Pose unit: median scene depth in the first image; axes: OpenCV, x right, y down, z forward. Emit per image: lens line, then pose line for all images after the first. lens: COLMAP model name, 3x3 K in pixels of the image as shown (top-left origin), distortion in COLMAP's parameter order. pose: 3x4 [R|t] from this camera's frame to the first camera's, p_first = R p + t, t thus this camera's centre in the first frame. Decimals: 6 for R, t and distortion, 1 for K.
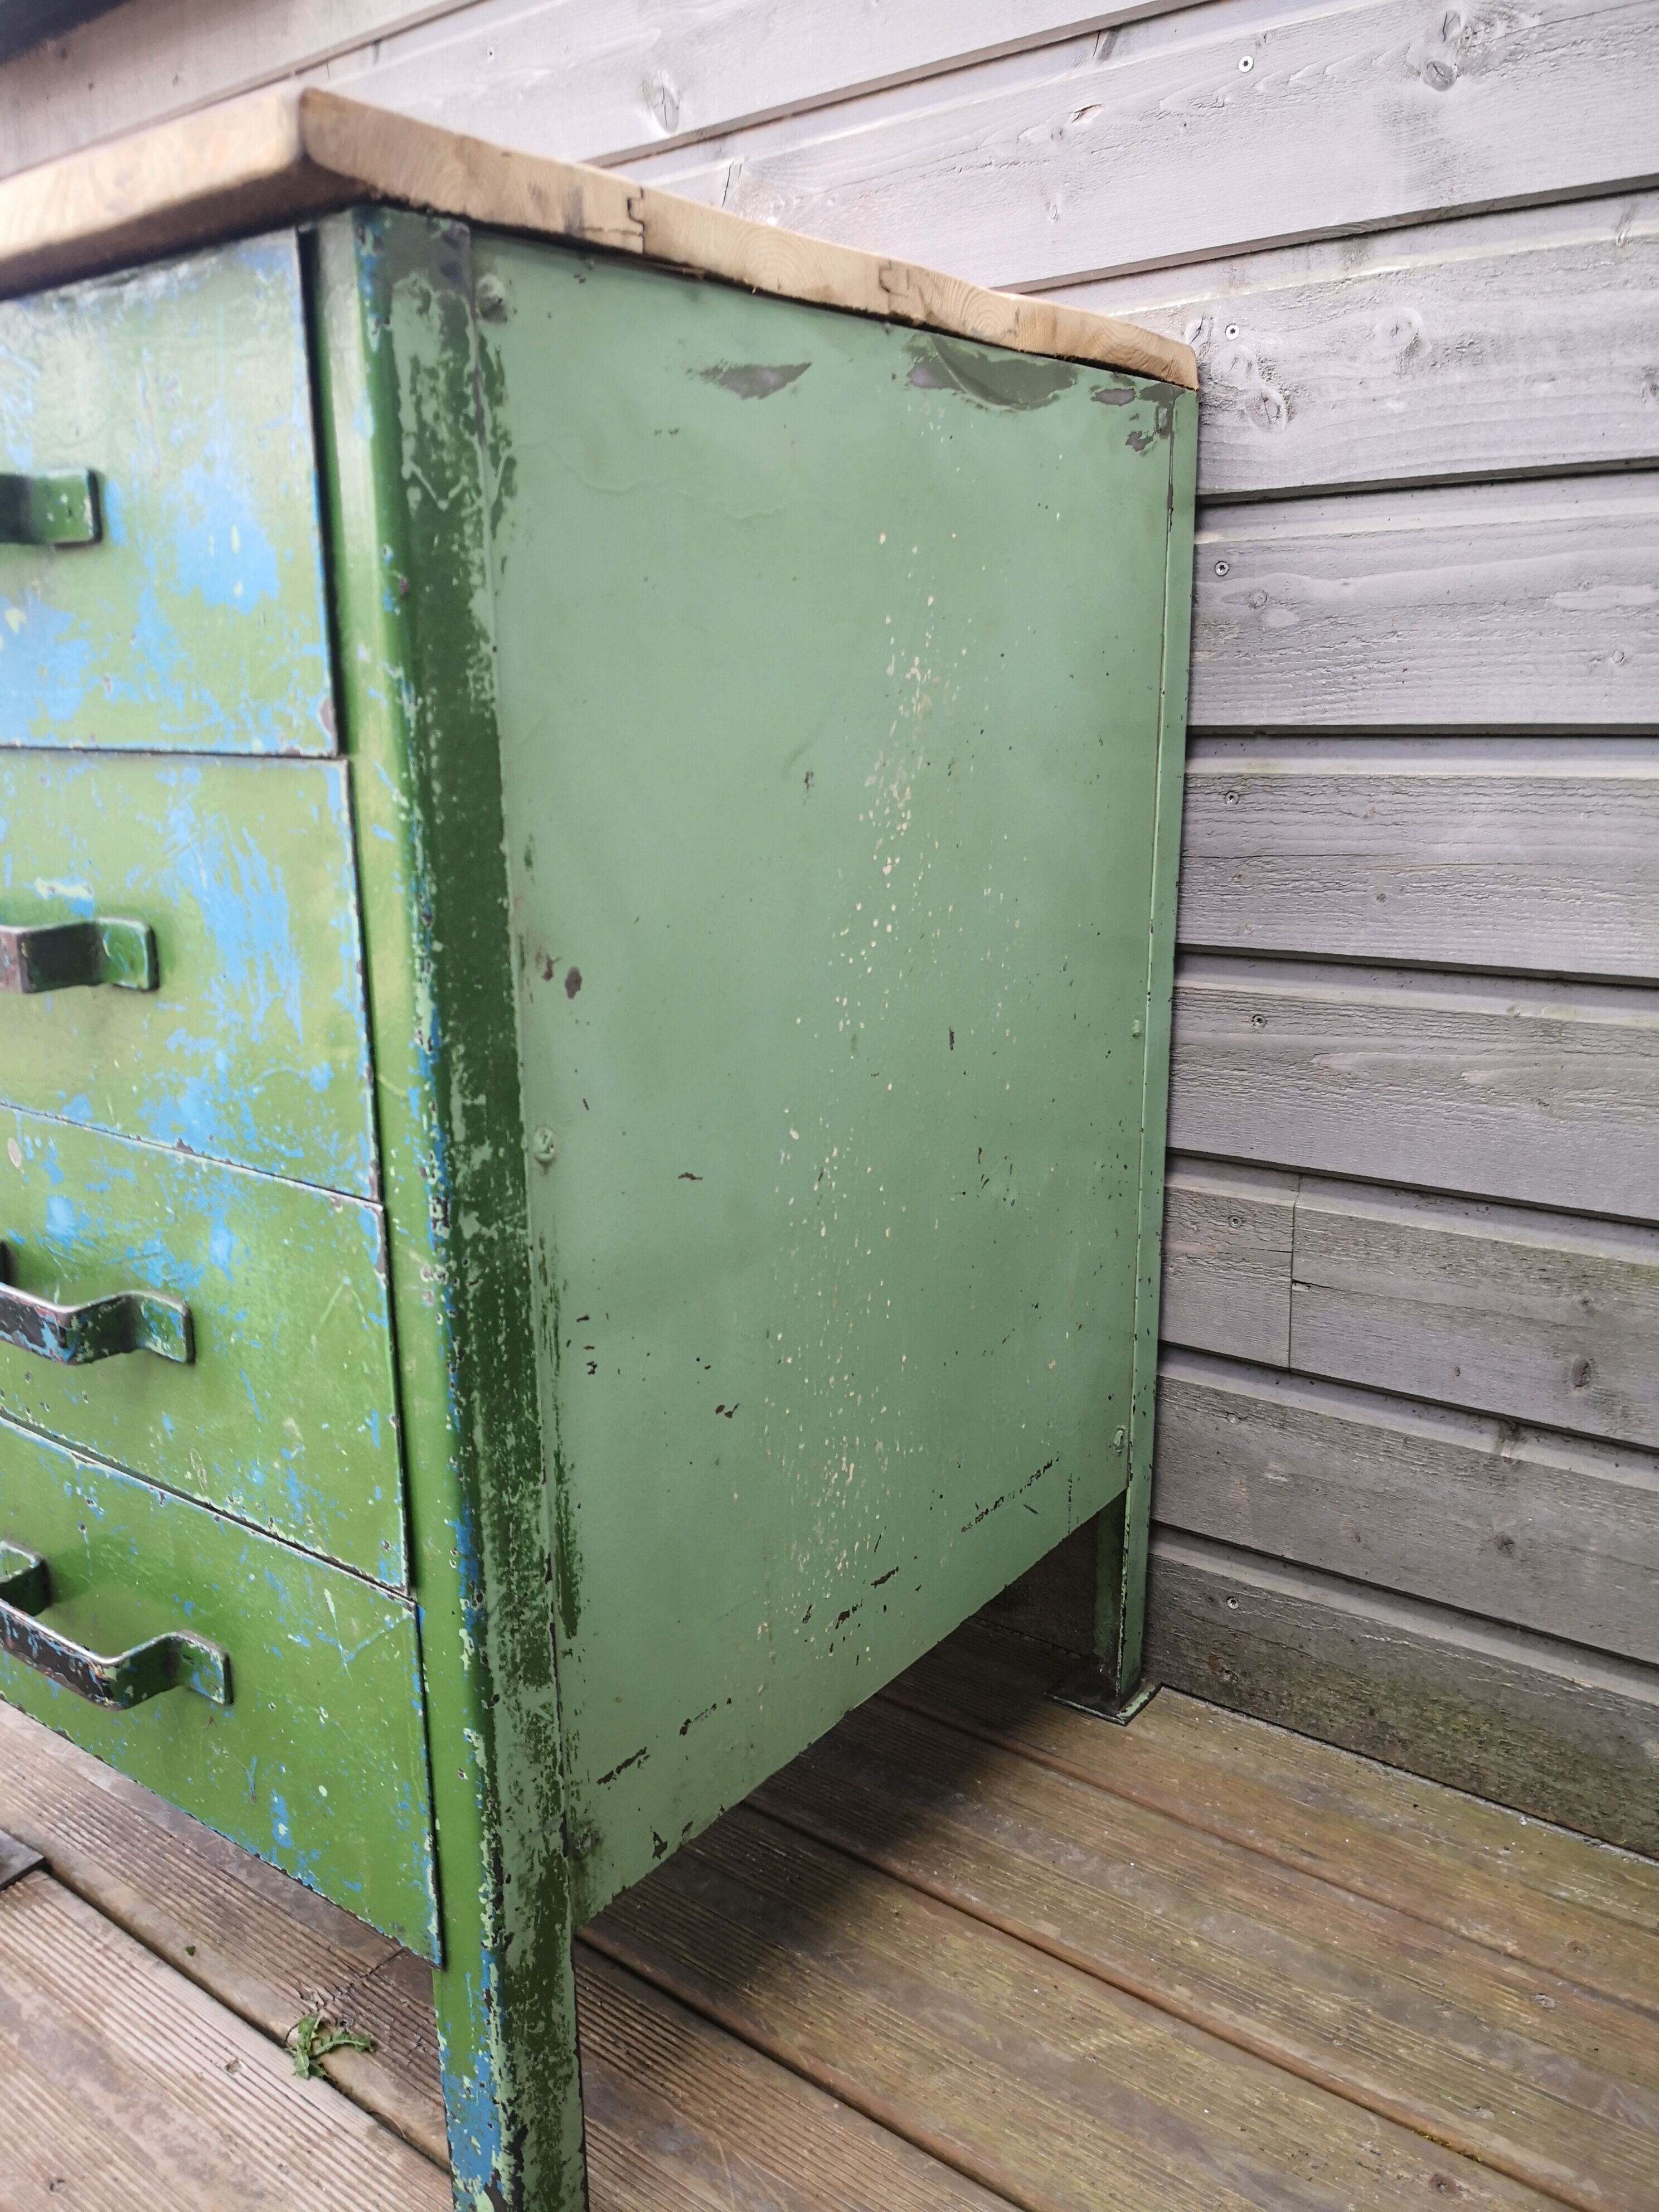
lens RADIAL K [[1795.3, 0, 824.7], [0, 1795.3, 1132.9], [0, 0, 1]] dist [0.016500, -0.041017]
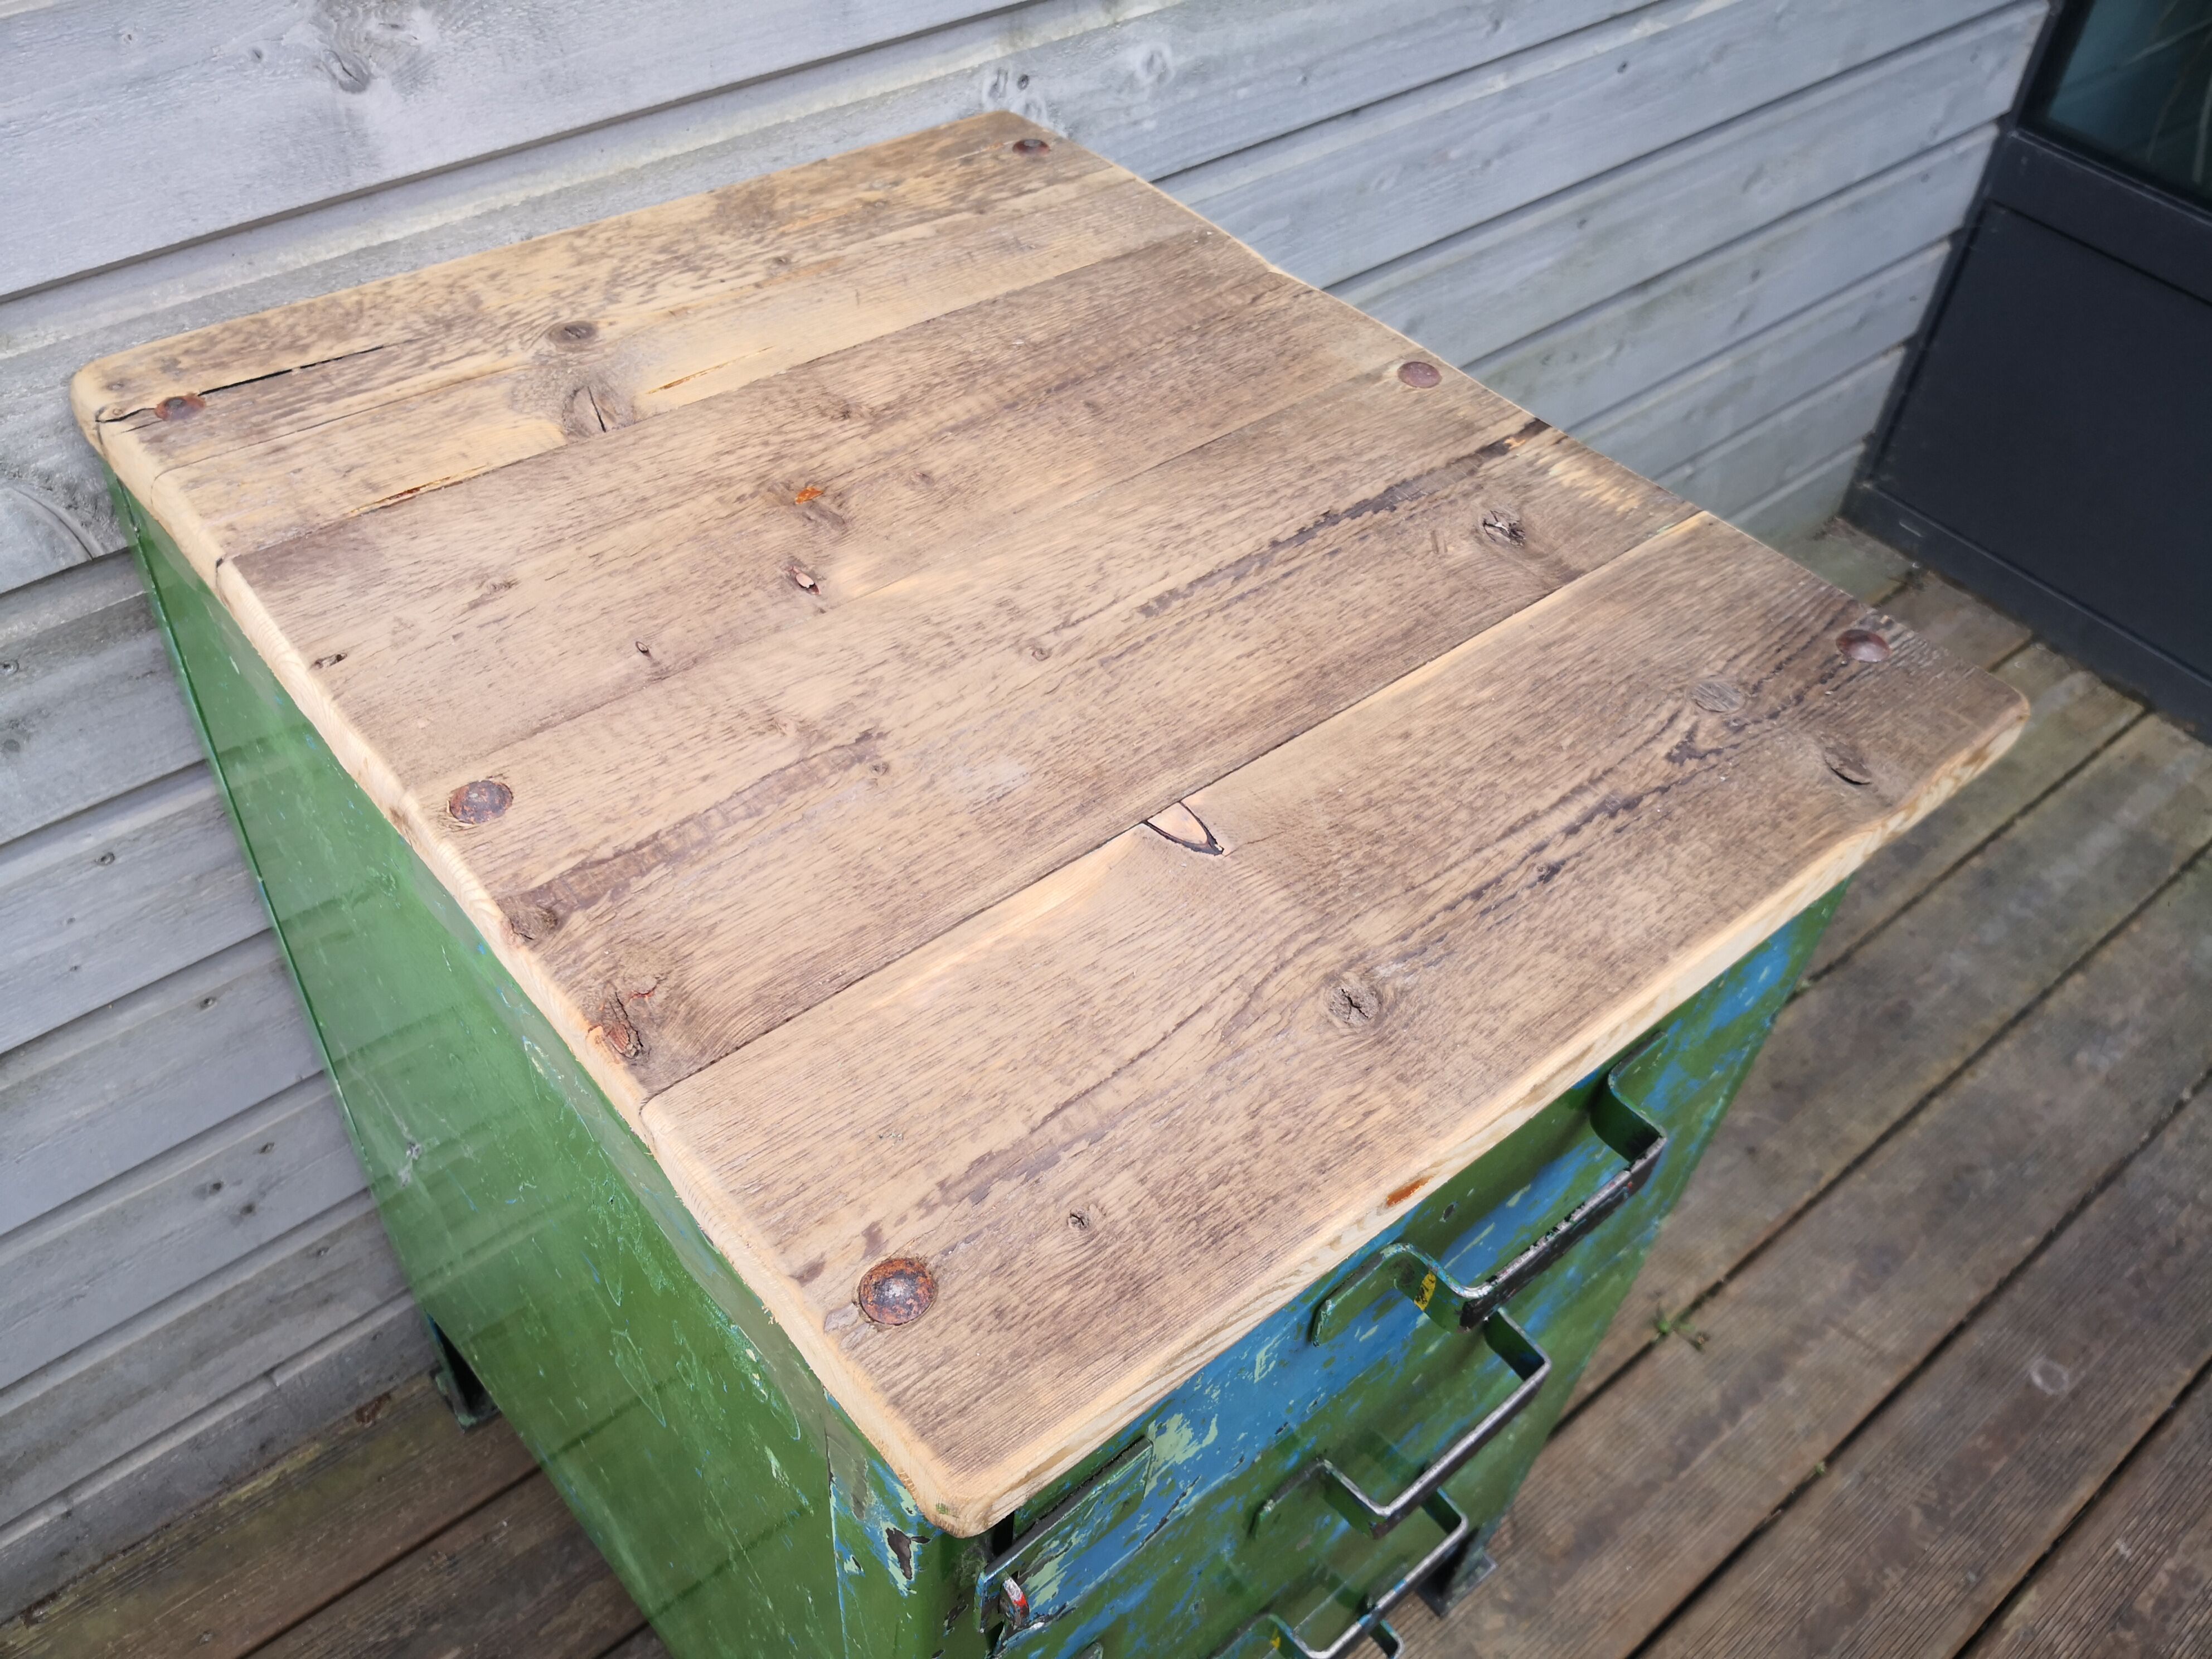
lens RADIAL K [[1795.3, 0, 1097.4], [0, 1795.3, 850.4], [0, 0, 1]] dist [0.016500, -0.041017]
pose [[0.218936, -0.686458, 0.693428, -0.820245], [0.189798, 0.727056, 0.659823, -0.867872], [-0.957102, -0.012848, 0.289467, 0.741597]]
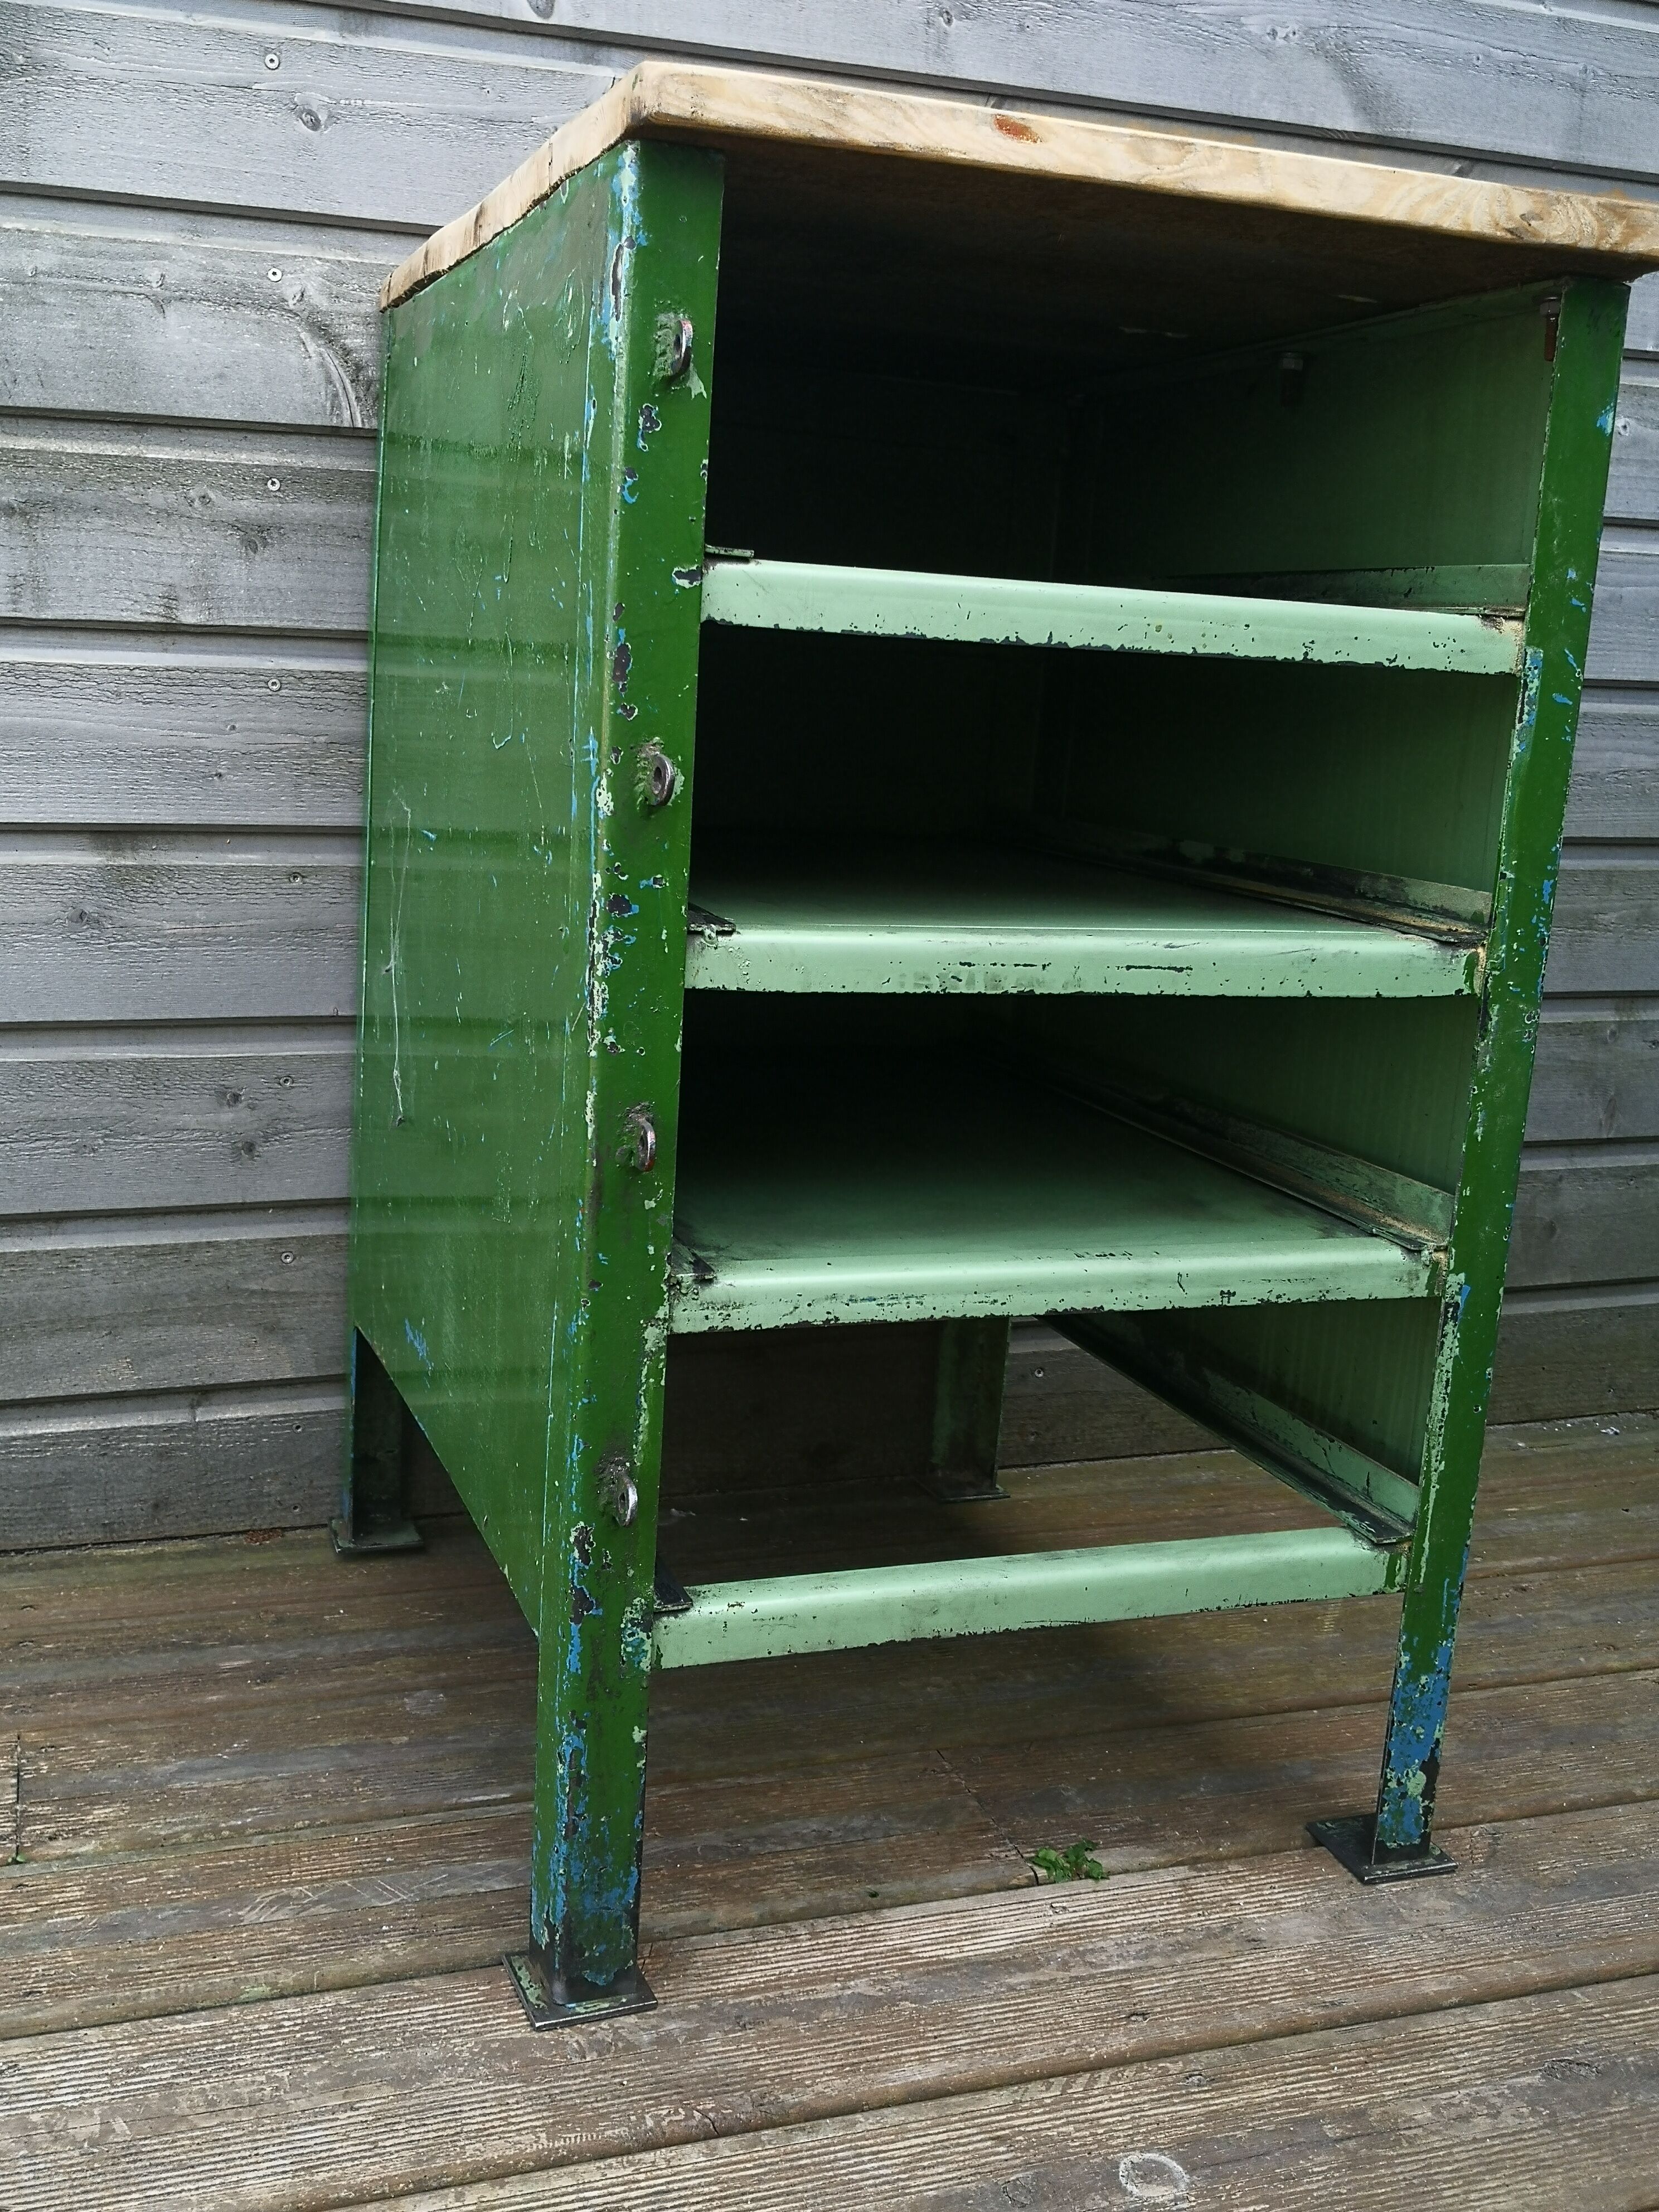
lens RADIAL K [[2164.6, 0, 812.8], [0, 2164.6, 1114.9], [0, 0, 1]] dist [0.006168, 0.000000]
pose [[0.536071, -0.124959, 0.834873, -1.404568], [0.155033, 0.986736, 0.048142, -0.010125], [-0.829814, 0.103625, 0.548334, 0.395540]]
